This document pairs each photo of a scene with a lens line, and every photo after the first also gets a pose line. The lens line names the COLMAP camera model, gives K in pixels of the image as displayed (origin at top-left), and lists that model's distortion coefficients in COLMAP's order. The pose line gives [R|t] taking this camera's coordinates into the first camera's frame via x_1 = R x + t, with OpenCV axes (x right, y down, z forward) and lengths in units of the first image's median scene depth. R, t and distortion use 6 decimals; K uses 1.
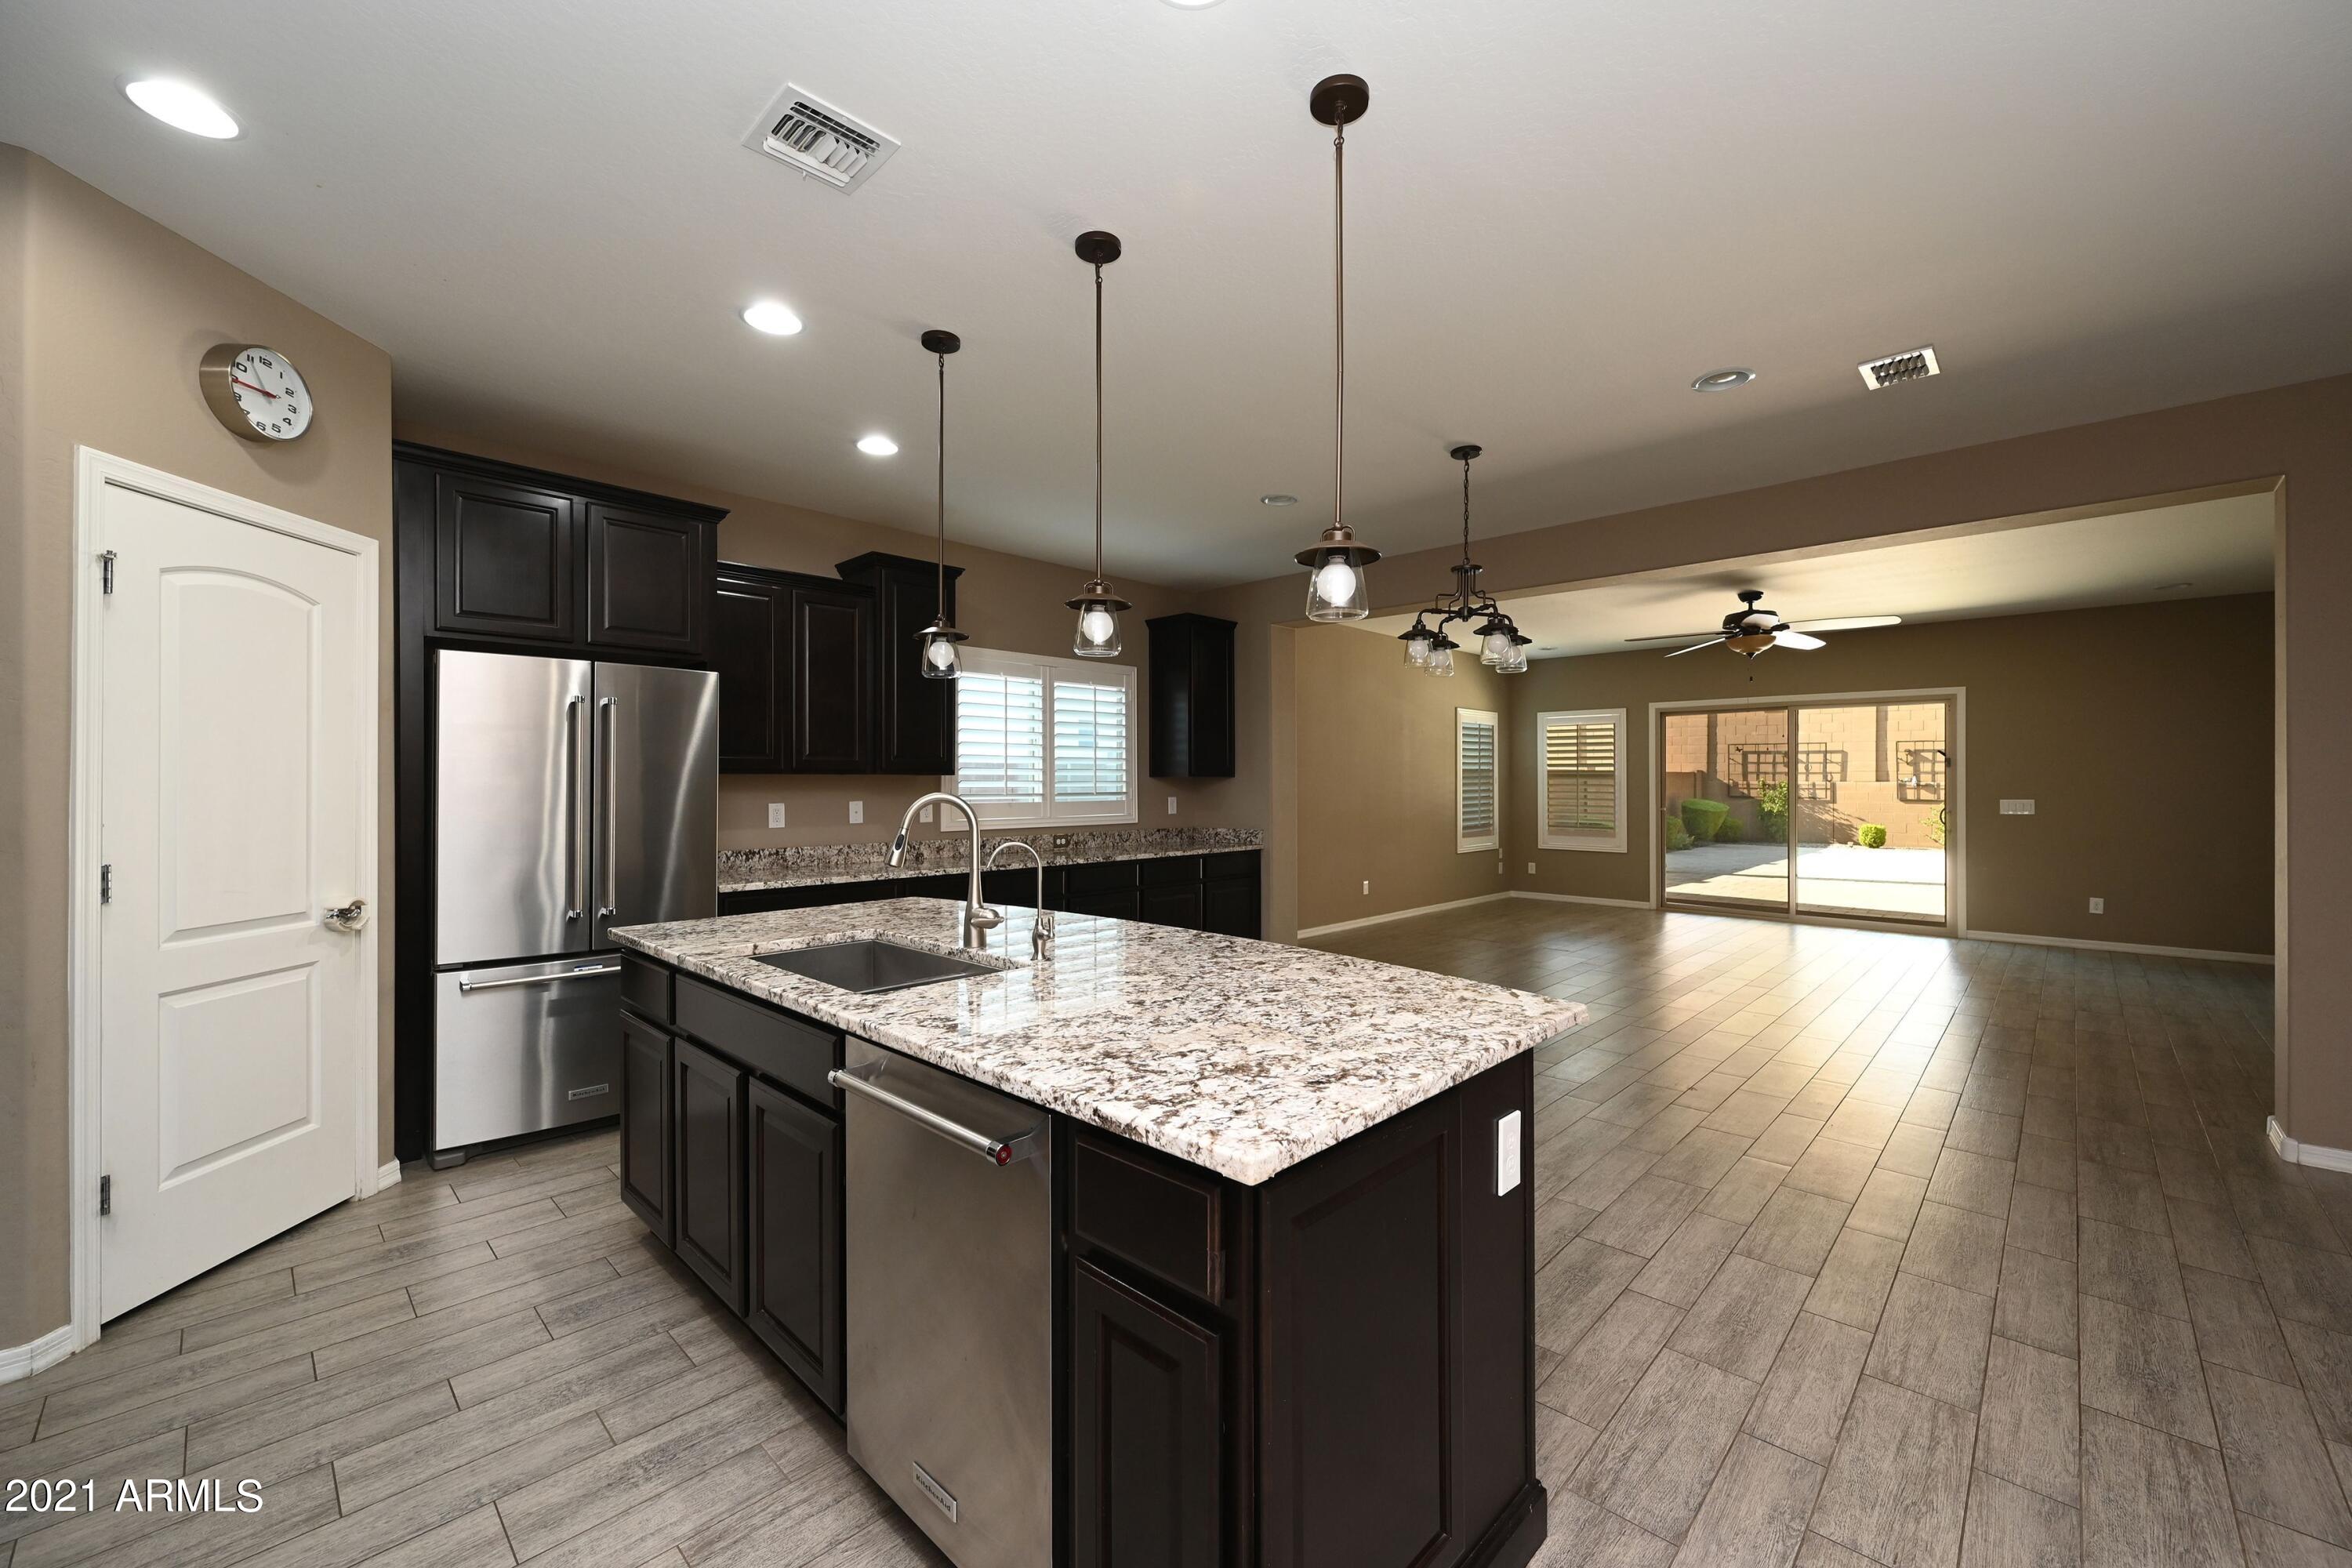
lens RADIAL K [[925.0, 0, 1176.5], [0, 925.0, 775.4], [0, 0, 1]] dist [0.005294, -0.000884]
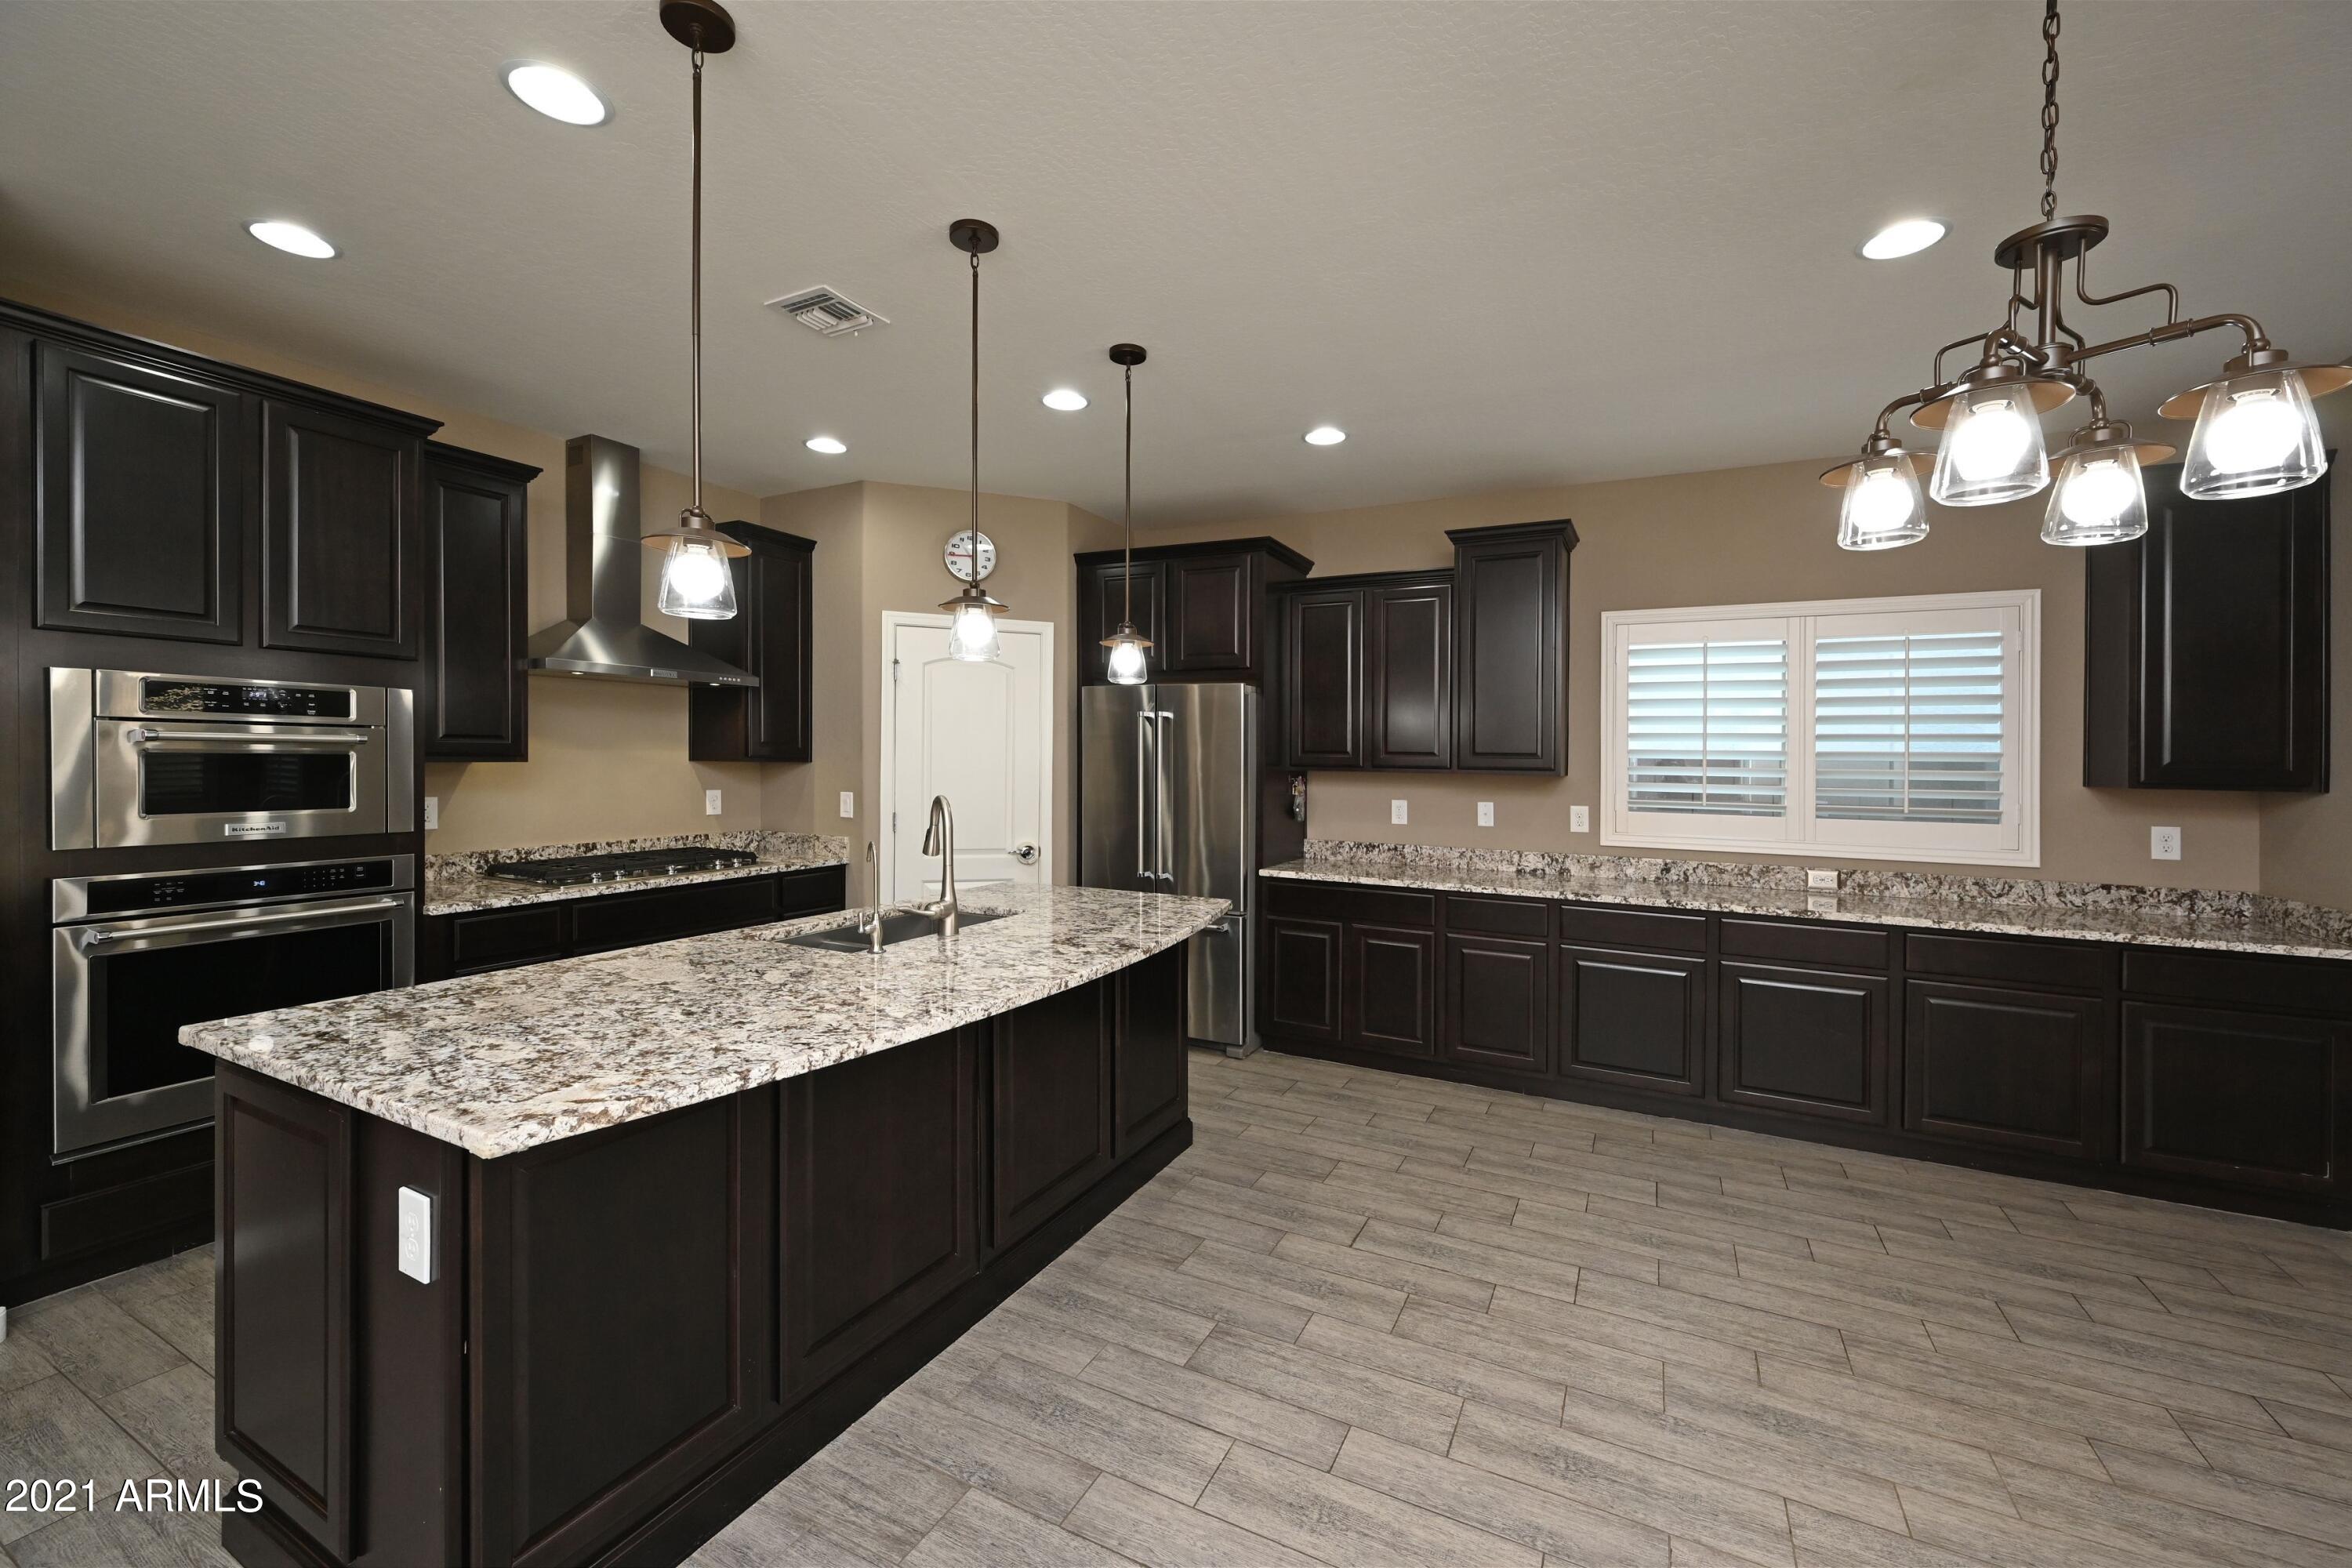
lens RADIAL K [[925.0, 0, 1187.7], [0, 925.0, 764.4], [0, 0, 1]] dist [0.005294, -0.000884]
pose [[0.303023, 0.009273, -0.952938, 0.451861], [-0.009125, 0.999935, 0.006829, -0.013209], [0.952940, 0.006627, 0.303088, 0.460403]]
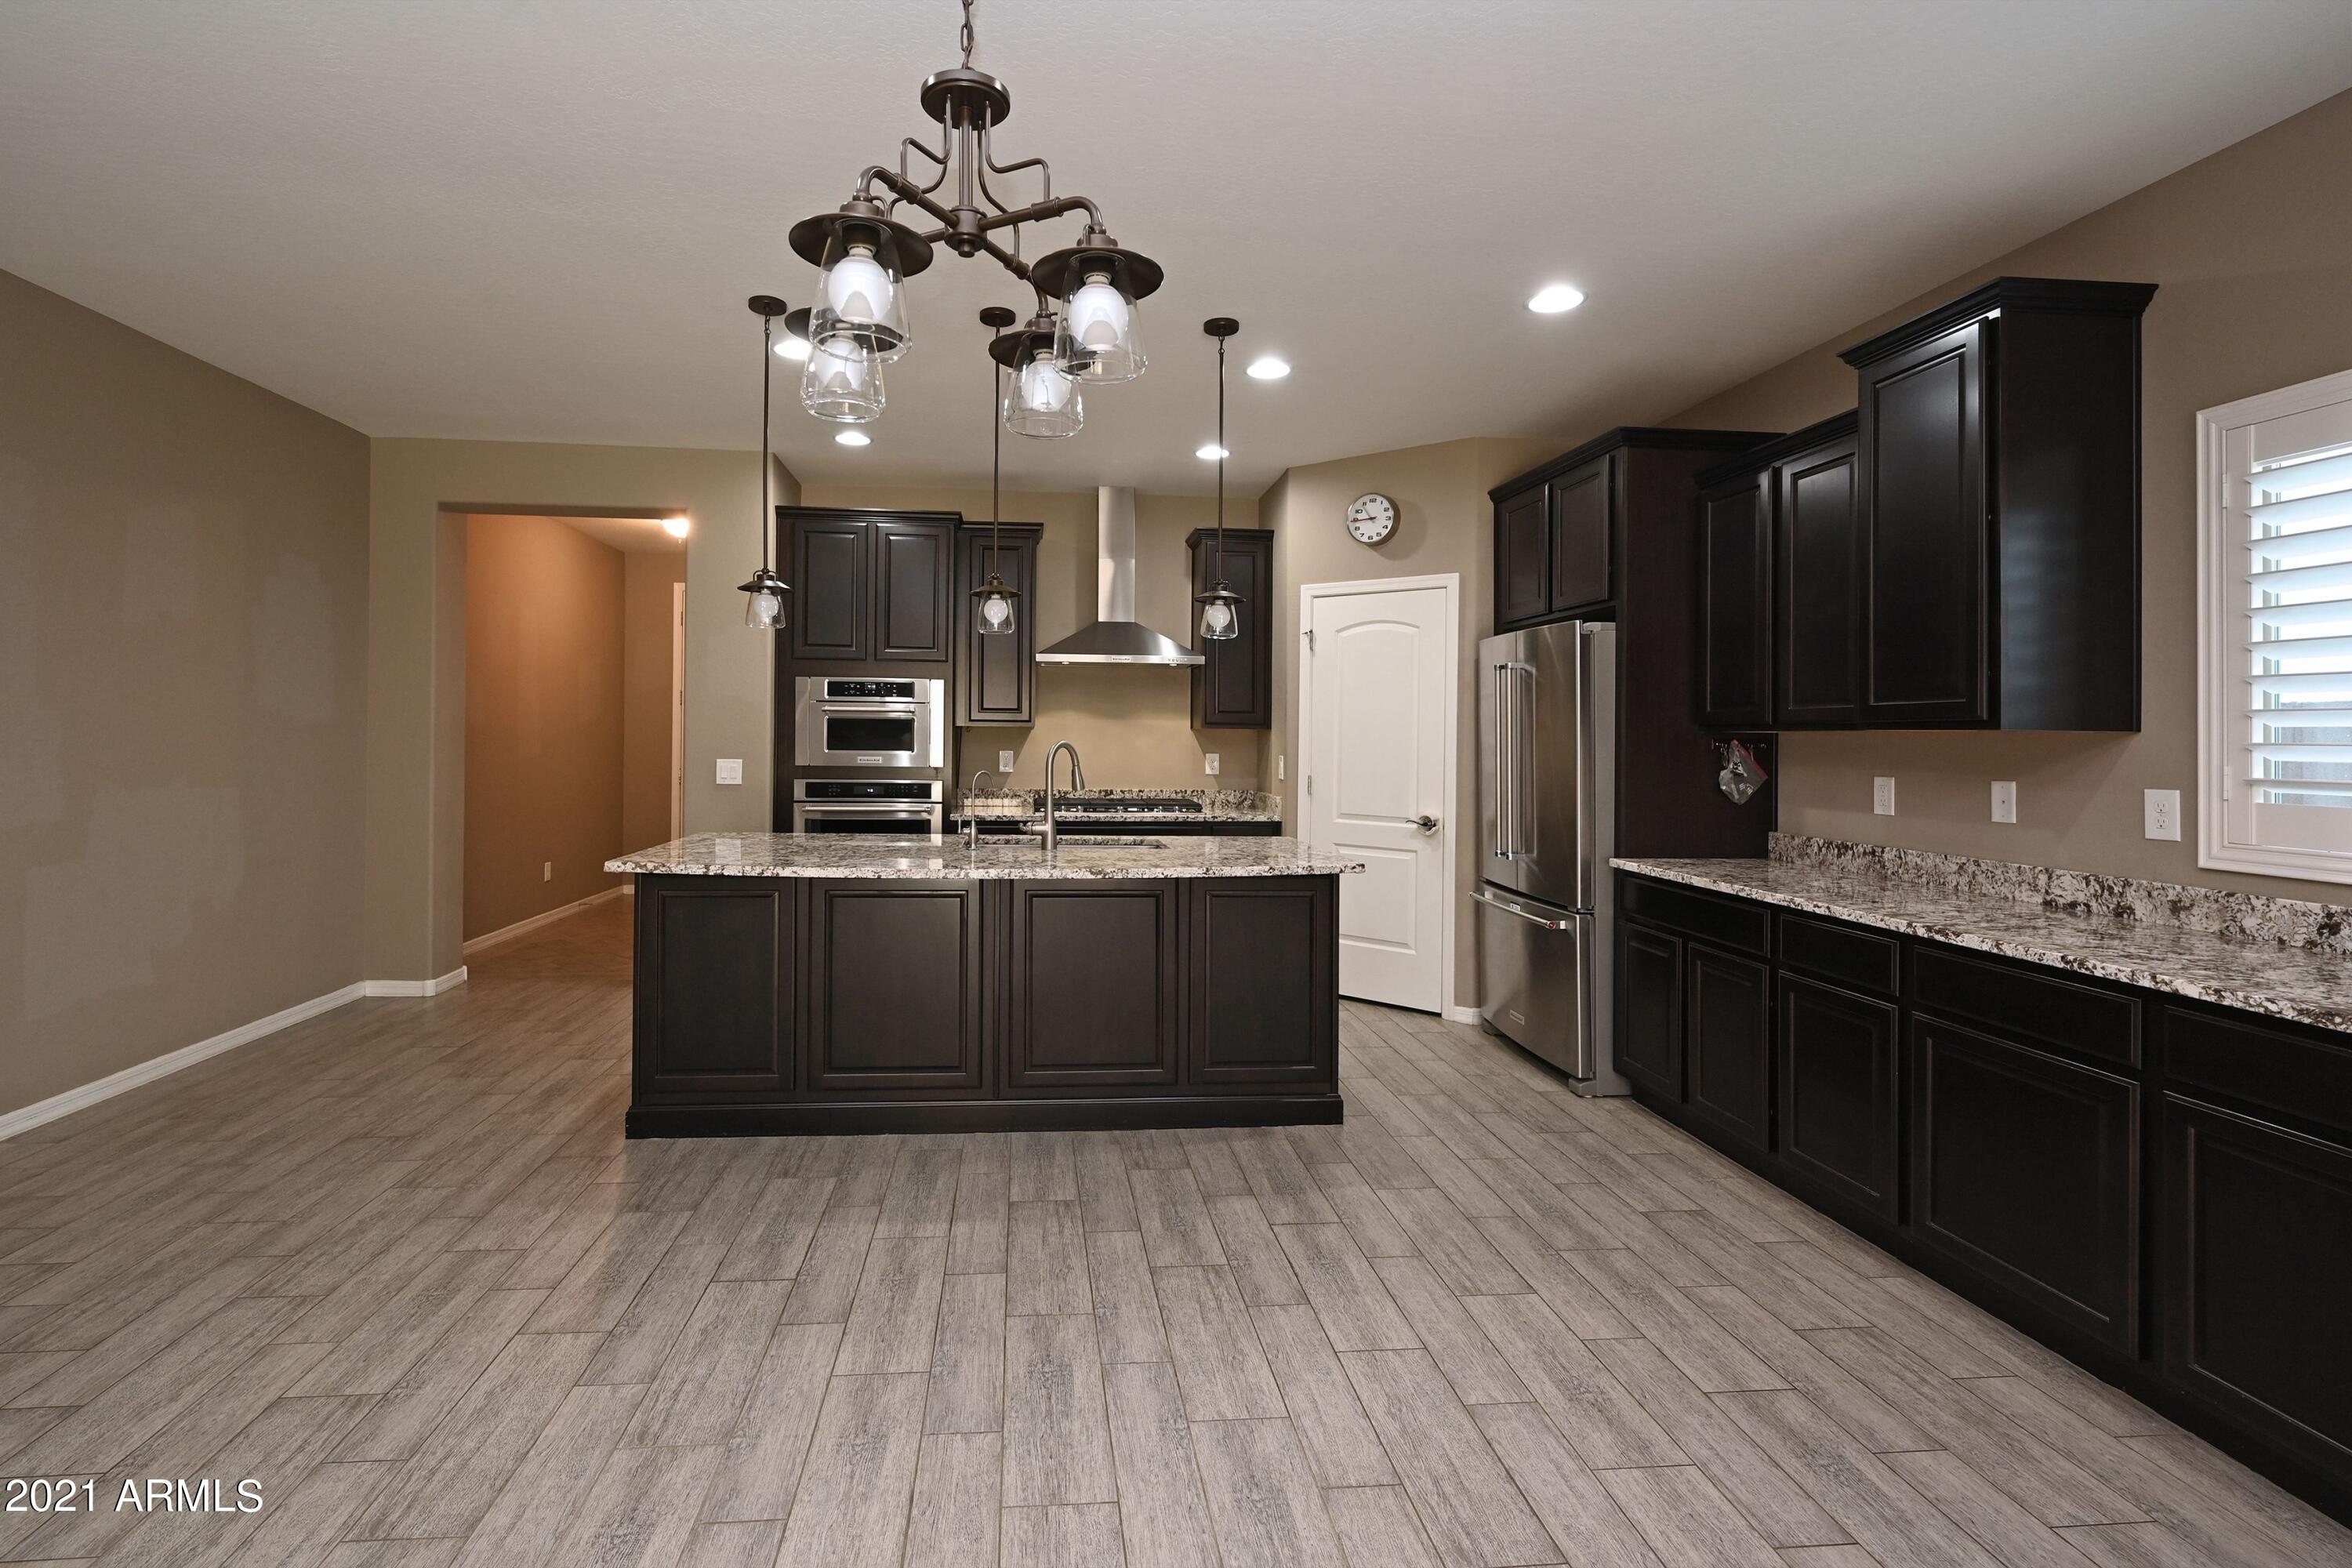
lens RADIAL K [[1052.5, 0, 1125.9], [0, 1052.5, 746.0], [0, 0, 1]] dist [-0.012255, 0.001546]
pose [[-0.645255, -0.003001, -0.763962, 0.454502], [-0.009621, 0.999945, 0.004198, 0.010703], [0.763907, 0.010059, -0.645248, 1.041399]]
